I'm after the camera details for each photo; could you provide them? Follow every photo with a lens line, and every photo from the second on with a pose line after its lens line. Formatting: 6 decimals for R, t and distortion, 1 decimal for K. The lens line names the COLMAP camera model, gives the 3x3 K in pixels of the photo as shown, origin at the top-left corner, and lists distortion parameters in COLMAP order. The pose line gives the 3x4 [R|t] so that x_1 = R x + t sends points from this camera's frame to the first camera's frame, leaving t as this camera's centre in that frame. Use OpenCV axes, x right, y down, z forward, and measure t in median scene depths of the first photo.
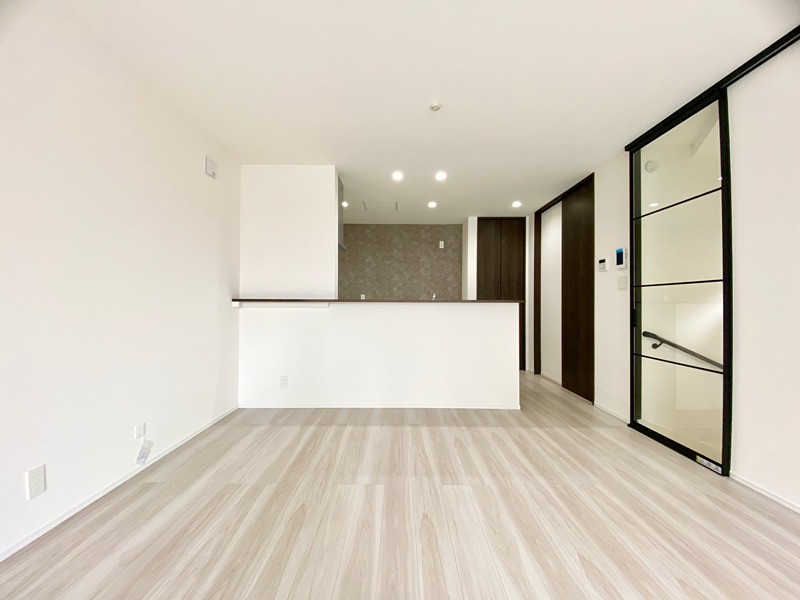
lens RADIAL K [[327.0, 0, 400.5], [0, 327.0, 301.6], [0, 0, 1]] dist [0.019076, -0.019052]
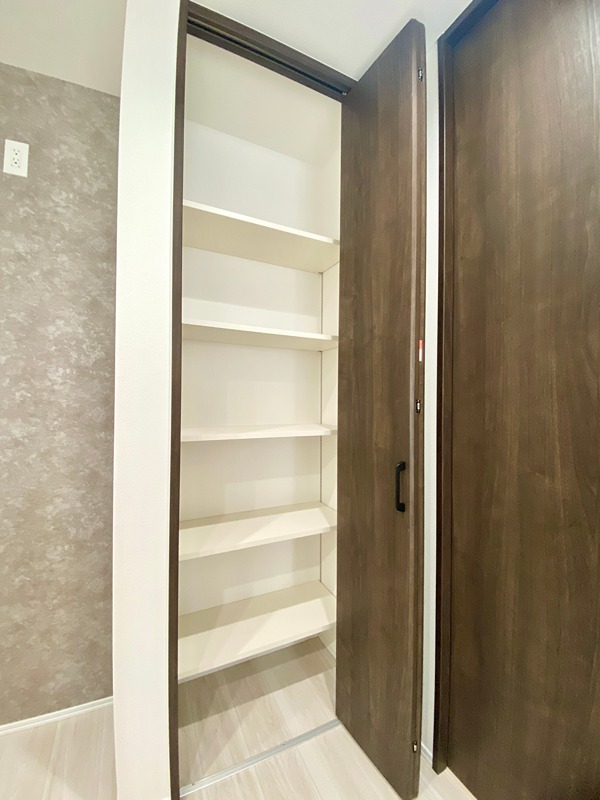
lens RADIAL K [[327.0, 0, 300.0], [0, 327.0, 400.0], [0, 0, 1]] dist [0.019076, -0.019052]
pose [[0.895239, 0.005363, 0.445554, 0.382141], [-0.006466, 0.999979, 0.000956, -0.045469], [-0.445540, -0.003737, 0.895254, 1.435804]]
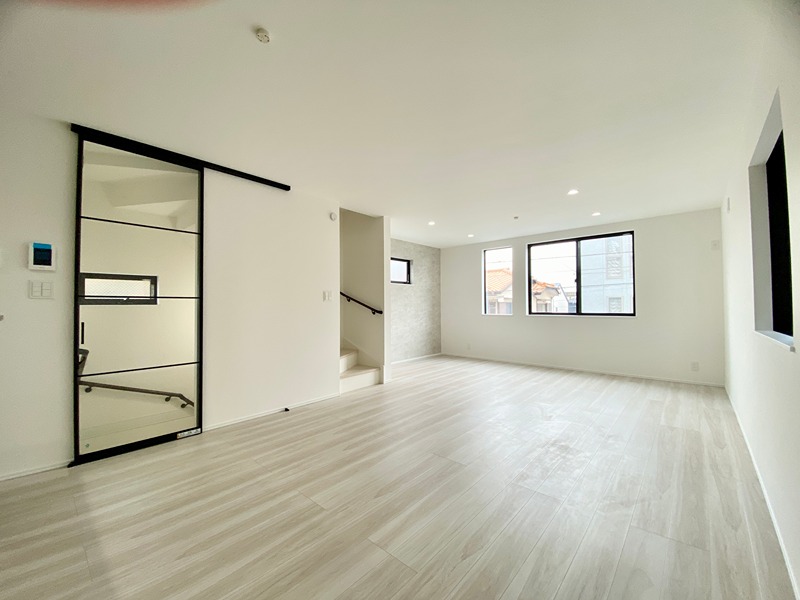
lens RADIAL K [[321.9, 0, 400.0], [0, 321.9, 300.0], [0, 0, 1]] dist [0.041319, -0.032746]
pose [[-0.748388, 0.013129, 0.663131, -0.448506], [-0.002045, 0.999754, -0.022102, -0.018420], [-0.663258, -0.017897, -0.748177, 1.059546]]
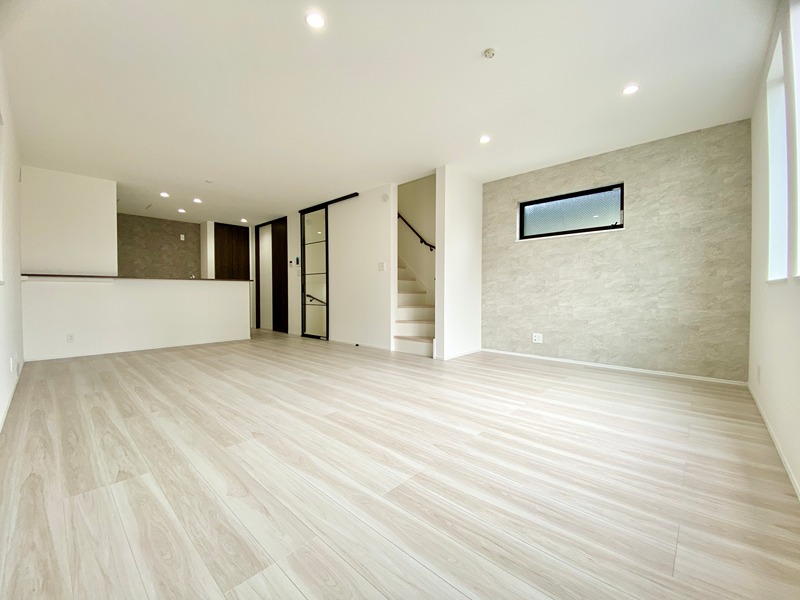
lens RADIAL K [[327.0, 0, 400.5], [0, 327.0, 301.6], [0, 0, 1]] dist [0.019076, -0.019052]
pose [[0.678743, -0.025433, 0.733935, -0.483497], [-0.002350, 0.999320, 0.036803, 0.055104], [-0.734372, -0.026704, 0.678222, -1.010280]]
